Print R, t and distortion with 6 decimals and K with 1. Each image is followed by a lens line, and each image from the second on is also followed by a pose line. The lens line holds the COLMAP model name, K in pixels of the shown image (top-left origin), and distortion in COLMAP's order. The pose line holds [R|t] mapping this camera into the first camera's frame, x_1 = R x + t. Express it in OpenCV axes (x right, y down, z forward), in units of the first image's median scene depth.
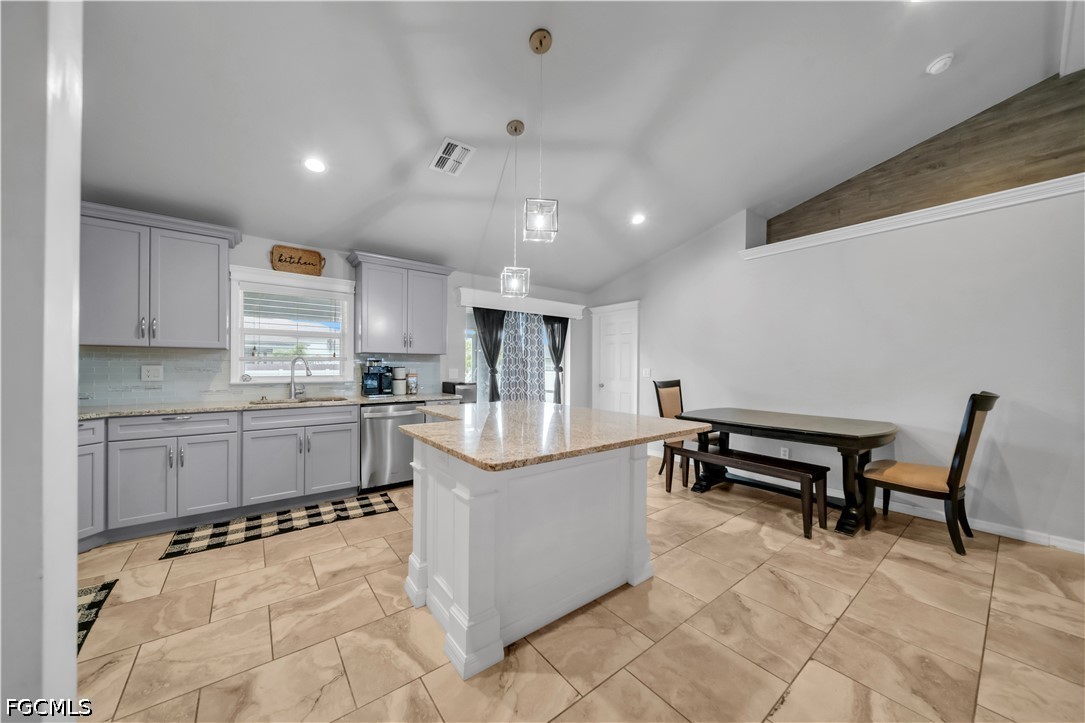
lens RADIAL K [[376.0, 0, 542.1], [0, 376.0, 367.0], [0, 0, 1]] dist [0.000050, -0.000518]
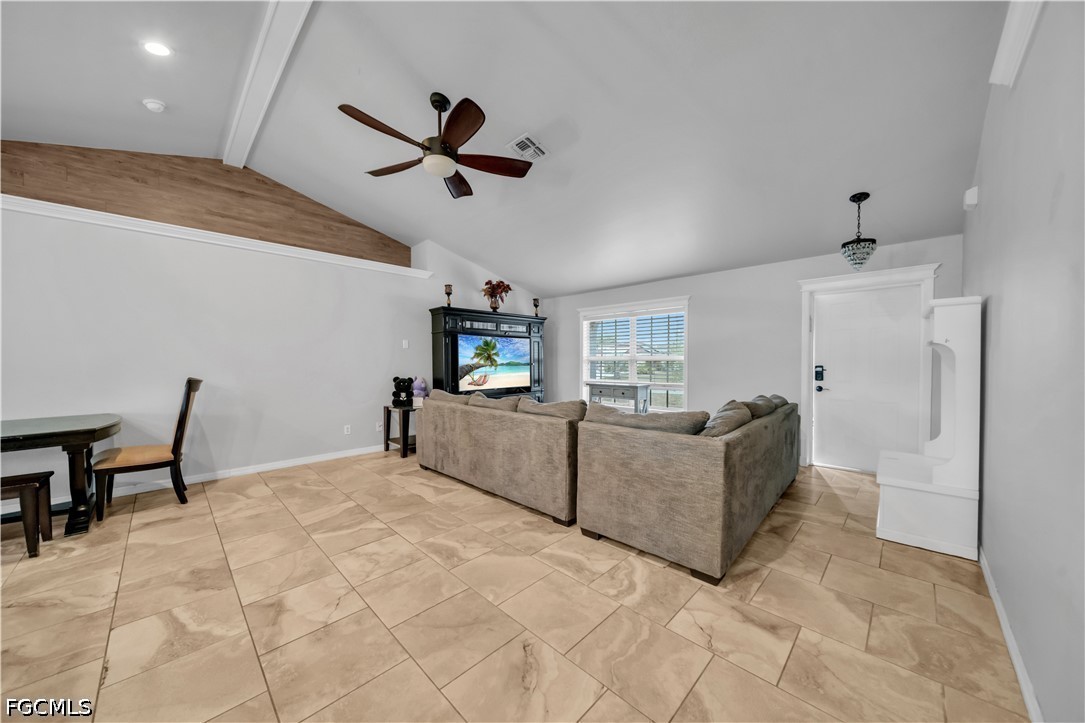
lens RADIAL K [[376.0, 0, 542.6], [0, 376.0, 365.1], [0, 0, 1]] dist [0.000050, -0.000518]
pose [[-0.130515, -0.020307, 0.991238, -0.304822], [0.004655, 0.999767, 0.021095, -0.001491], [-0.991435, 0.007367, -0.130390, -0.058205]]
